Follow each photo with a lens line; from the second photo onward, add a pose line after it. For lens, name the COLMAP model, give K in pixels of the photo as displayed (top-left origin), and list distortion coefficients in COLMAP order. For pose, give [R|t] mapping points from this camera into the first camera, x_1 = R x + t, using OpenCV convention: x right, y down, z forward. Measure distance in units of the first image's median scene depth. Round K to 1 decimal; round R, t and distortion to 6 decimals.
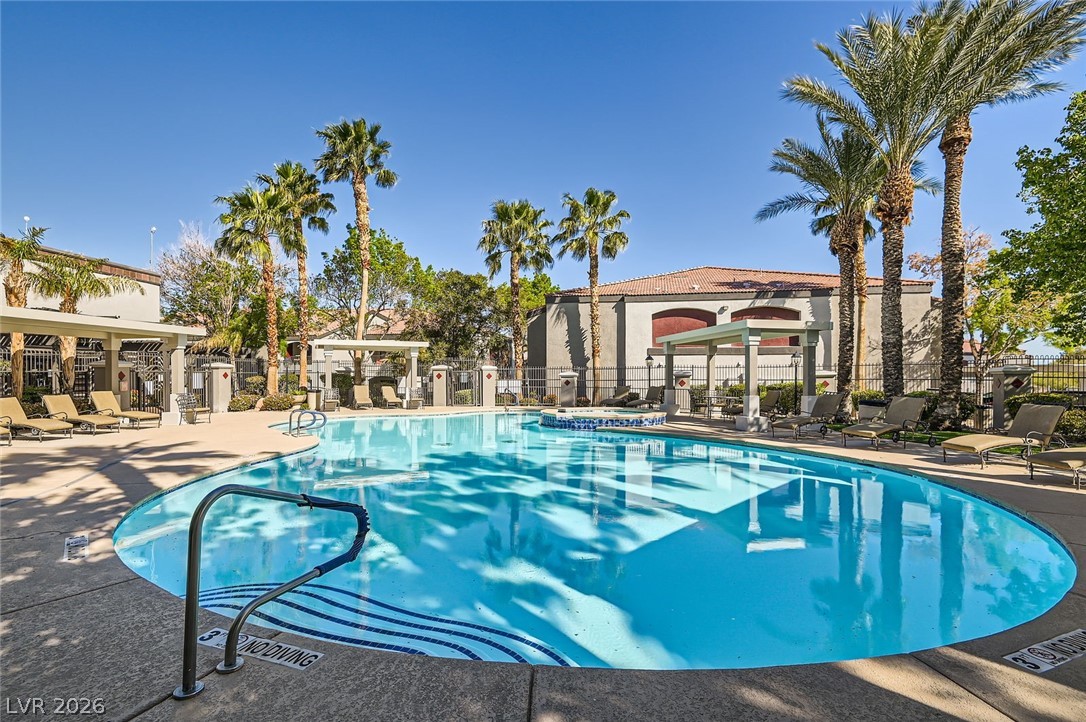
lens RADIAL K [[499.3, 0, 541.8], [0, 499.3, 364.4], [0, 0, 1]] dist [0.012937, -0.000090]
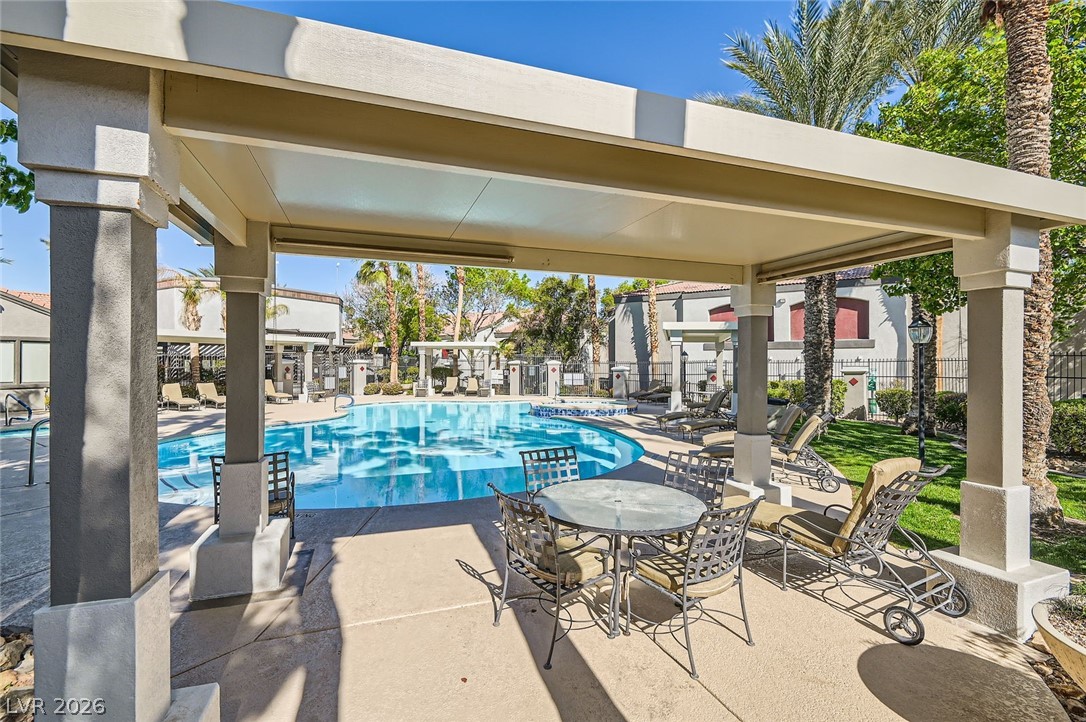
lens RADIAL K [[499.3, 0, 571.4], [0, 499.3, 360.7], [0, 0, 1]] dist [0.012937, -0.000090]
pose [[0.924664, -0.000925, -0.380782, 0.376332], [0.005324, 0.999931, 0.010500, -0.010291], [0.380746, -0.011736, 0.924605, -0.049799]]
